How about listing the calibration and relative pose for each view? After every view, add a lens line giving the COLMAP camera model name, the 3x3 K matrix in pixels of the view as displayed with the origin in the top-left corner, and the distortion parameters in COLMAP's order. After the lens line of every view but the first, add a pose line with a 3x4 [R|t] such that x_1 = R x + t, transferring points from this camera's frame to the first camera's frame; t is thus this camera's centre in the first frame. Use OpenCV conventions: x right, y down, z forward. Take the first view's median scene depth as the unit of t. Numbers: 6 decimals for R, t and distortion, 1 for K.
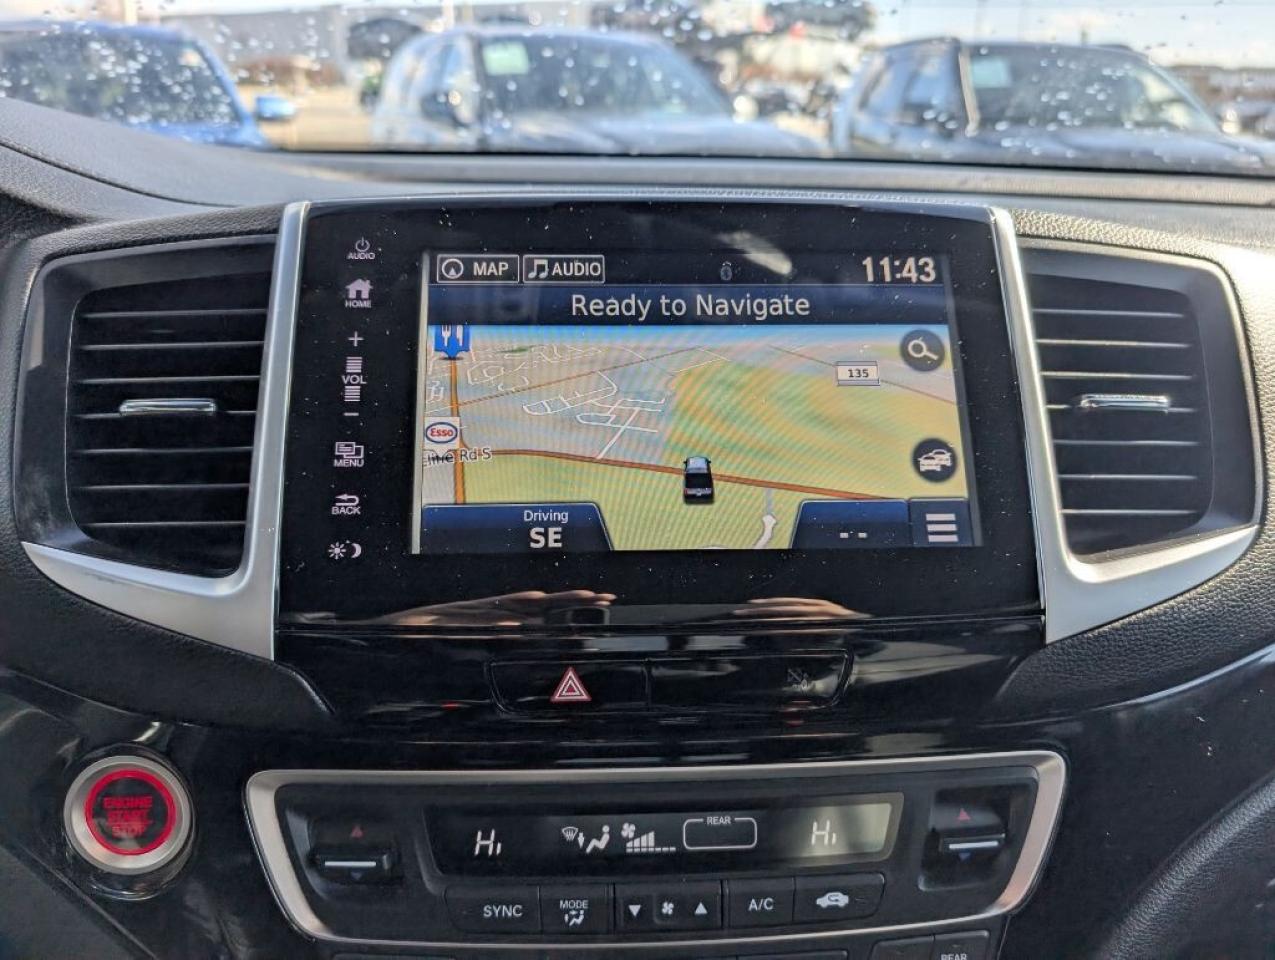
lens RADIAL K [[944.1, 0, 637.5], [0, 944.1, 480.0], [0, 0, 1]] dist [-0.015138, -0.007014]
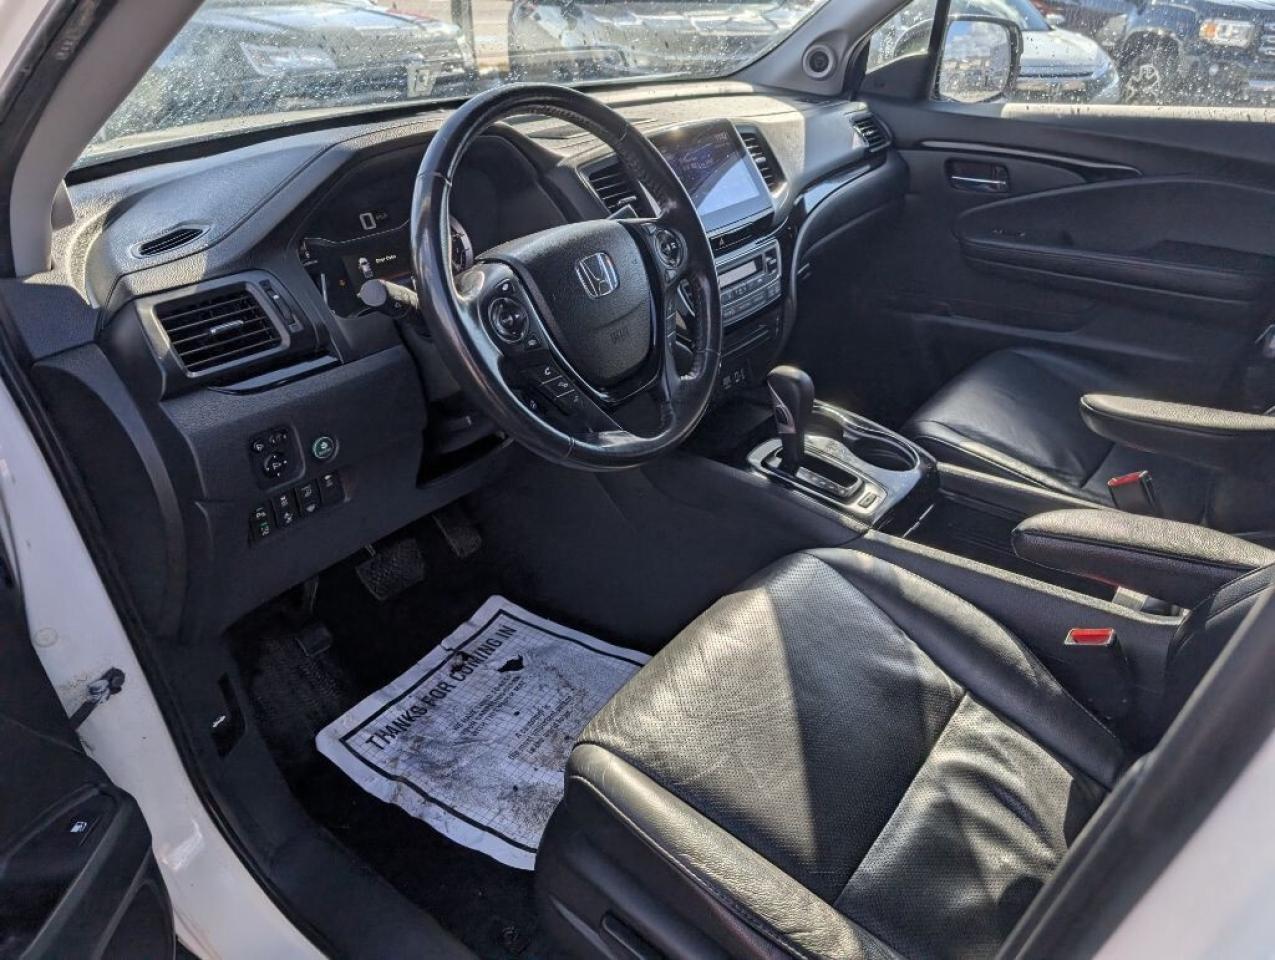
lens RADIAL K [[894.1, 0, 637.5], [0, 894.1, 480.0], [0, 0, 1]] dist [0.006378, -0.001564]
pose [[0.670358, -0.393444, 0.629144, -3.149131], [0.296533, 0.919257, 0.258911, 0.042095], [-0.680212, 0.012999, 0.732900, -1.679534]]
